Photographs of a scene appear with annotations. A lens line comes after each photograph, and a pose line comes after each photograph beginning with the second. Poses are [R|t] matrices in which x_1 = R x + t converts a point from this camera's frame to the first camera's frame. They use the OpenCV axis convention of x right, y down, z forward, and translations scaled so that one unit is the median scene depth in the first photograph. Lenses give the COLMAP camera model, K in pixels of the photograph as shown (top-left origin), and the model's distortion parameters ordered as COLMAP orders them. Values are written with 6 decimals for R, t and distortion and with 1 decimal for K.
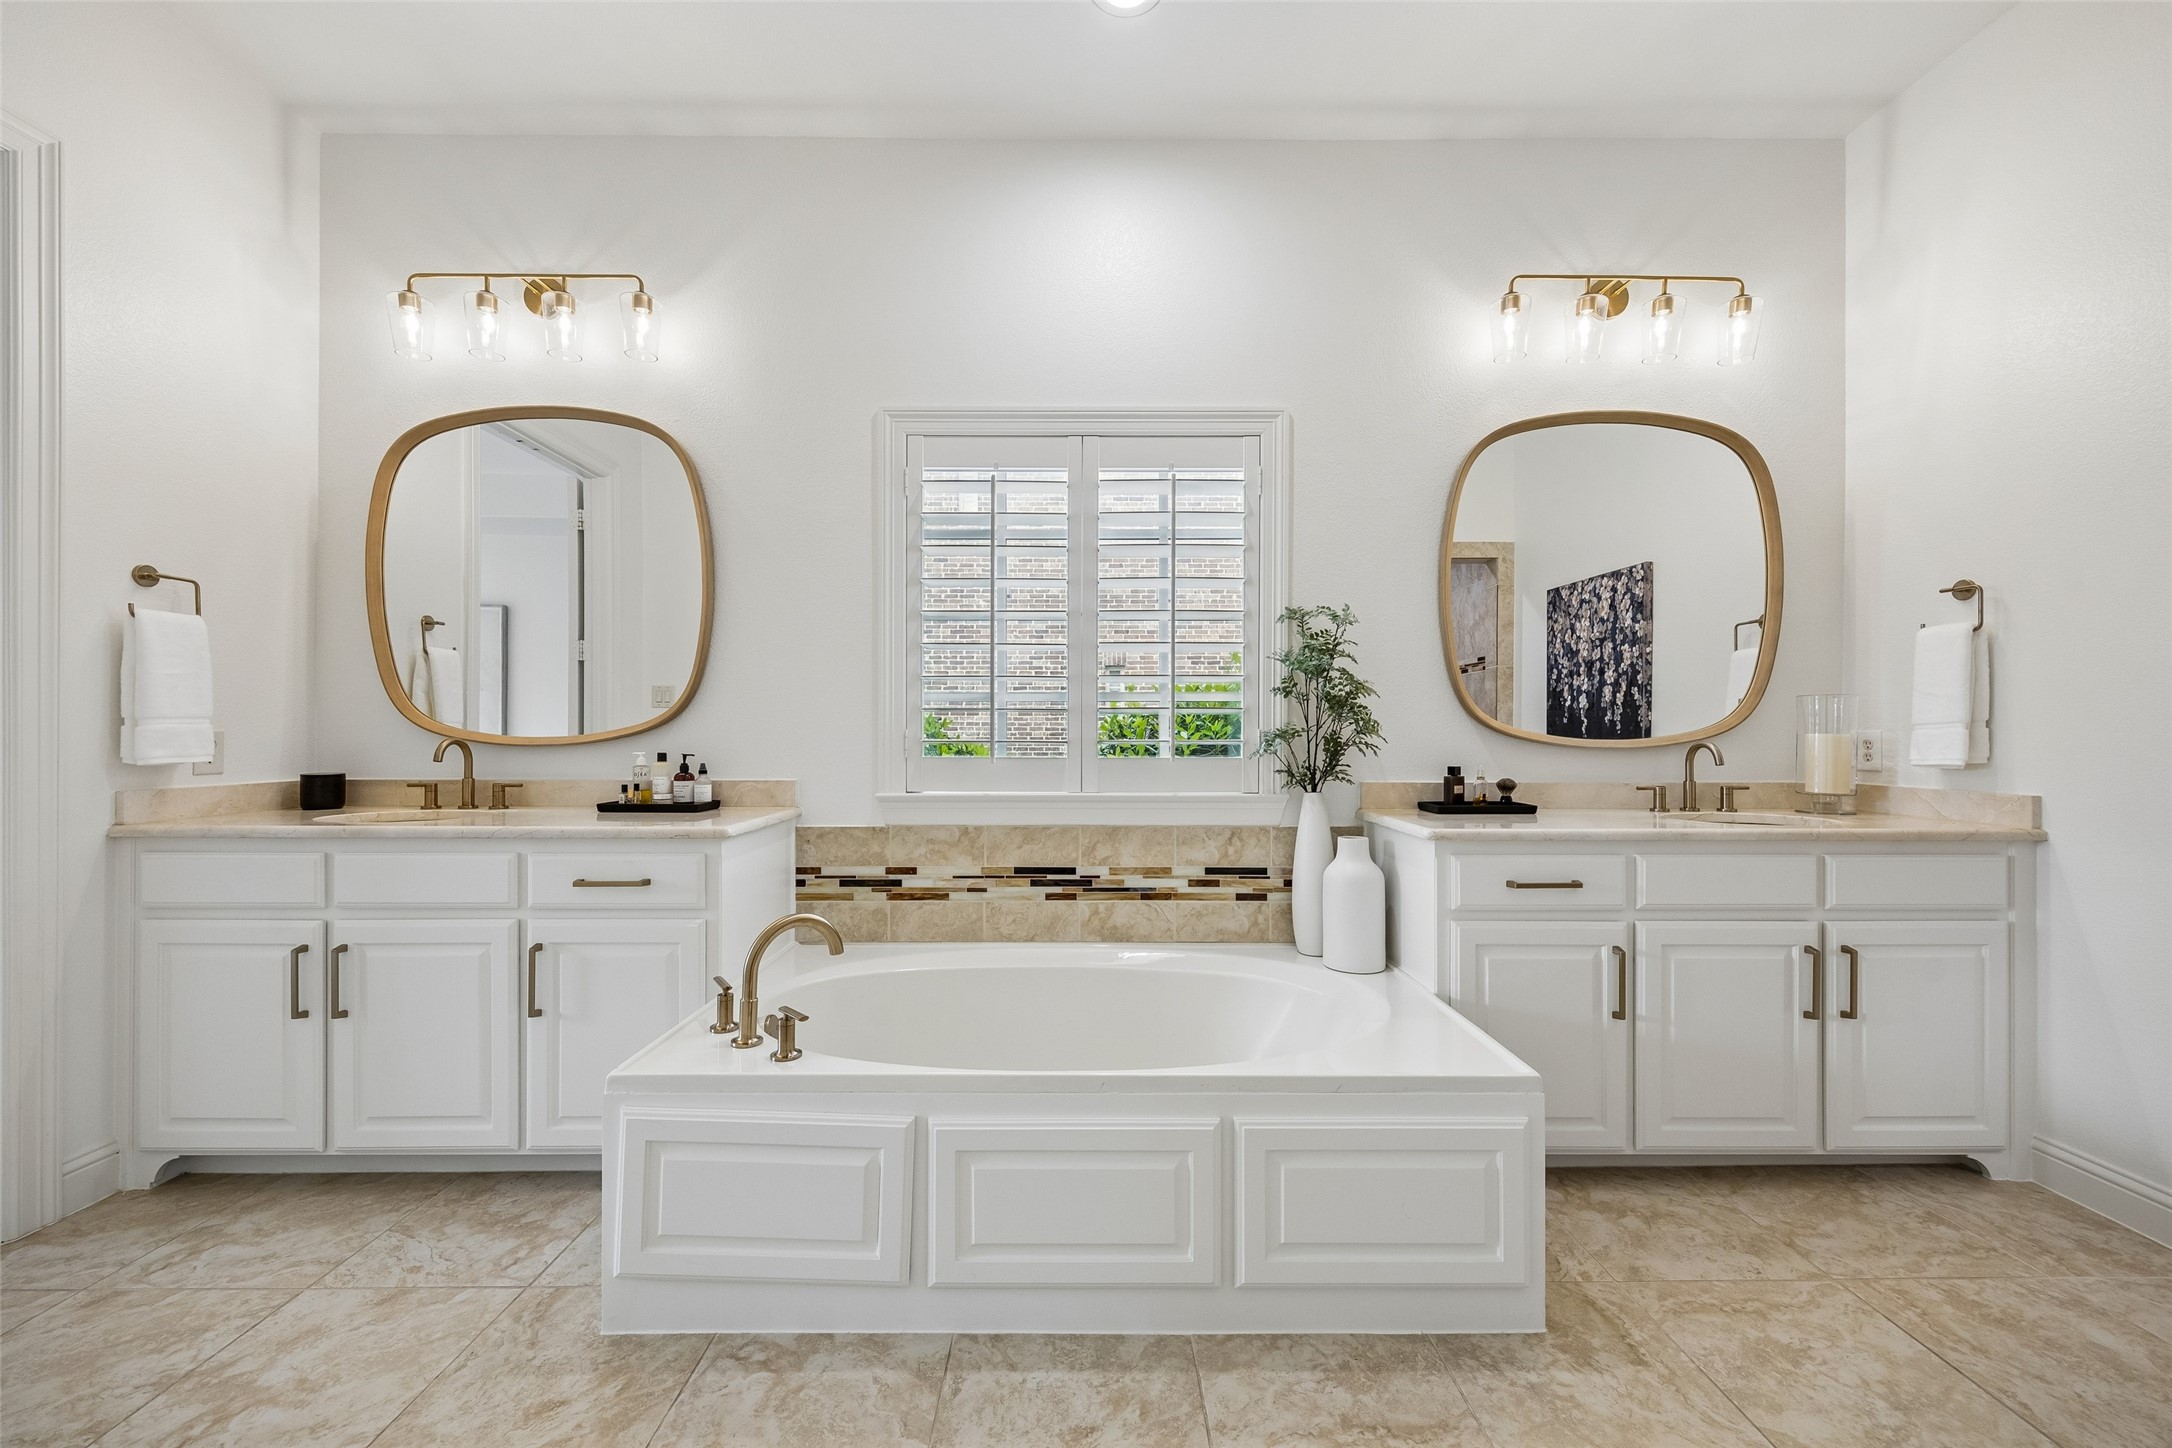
lens RADIAL K [[832.6, 0, 1084.1], [0, 832.6, 732.8], [0, 0, 1]] dist [0.001069, -0.000071]
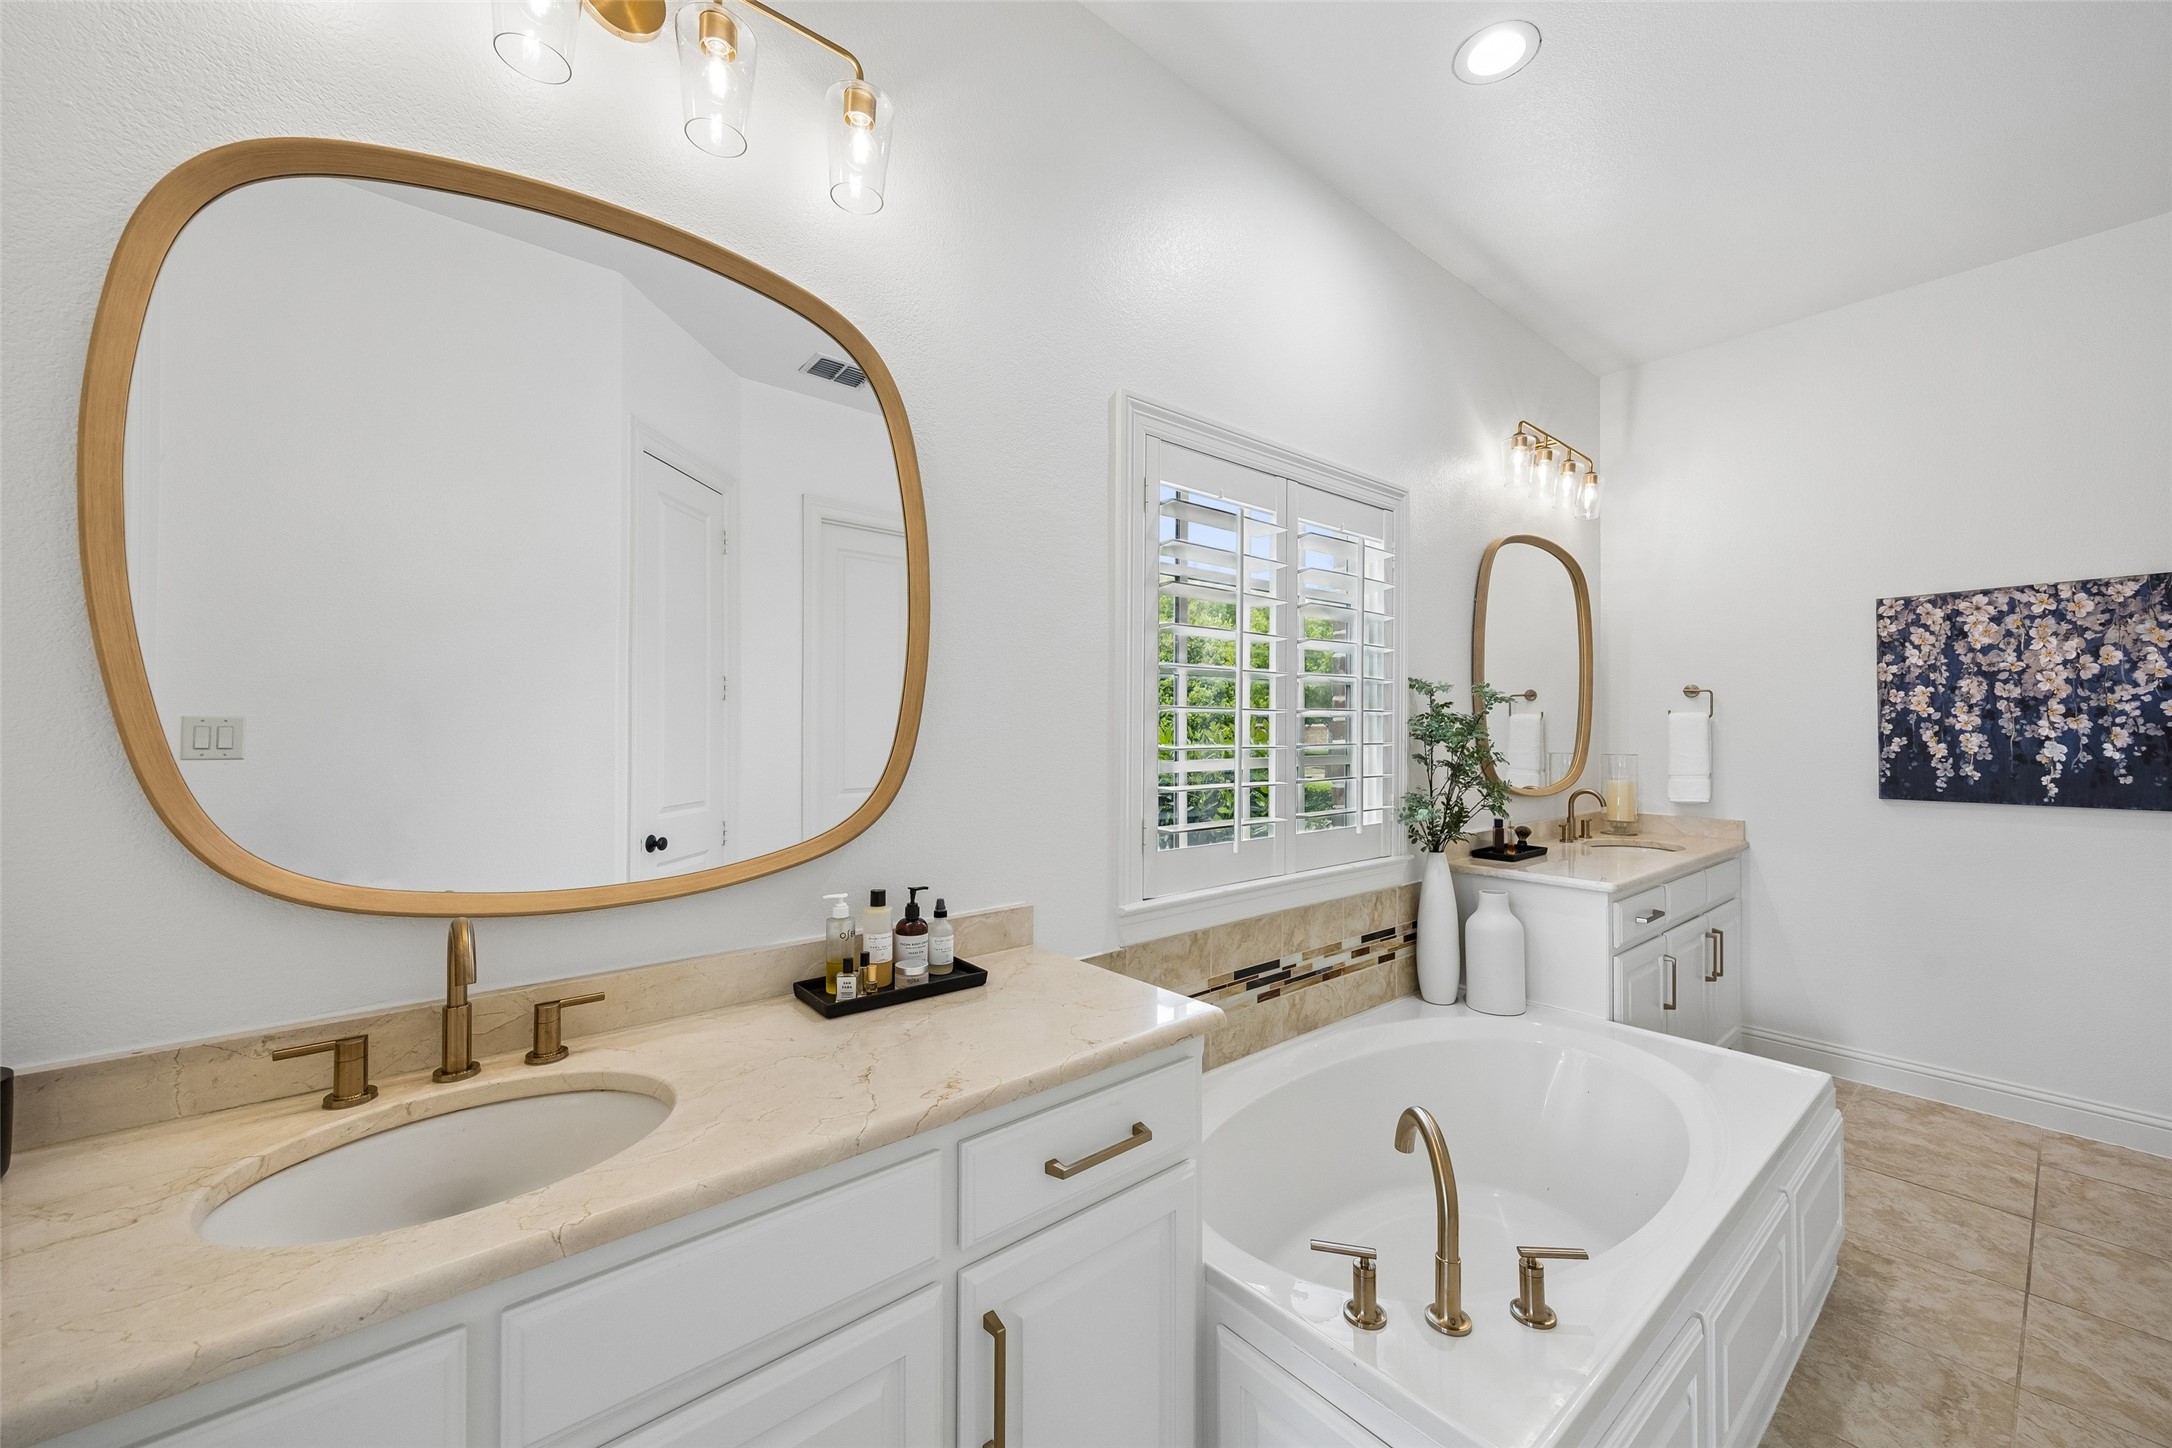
lens RADIAL K [[834.0, 0, 1084.6], [0, 834.0, 720.3], [0, 0, 1]] dist [0.001972, 0.000045]
pose [[0.767328, 0.005804, 0.641228, -0.747415], [-0.002864, 0.999980, -0.005624, -0.089265], [-0.641248, 0.002479, 0.767330, 0.447031]]
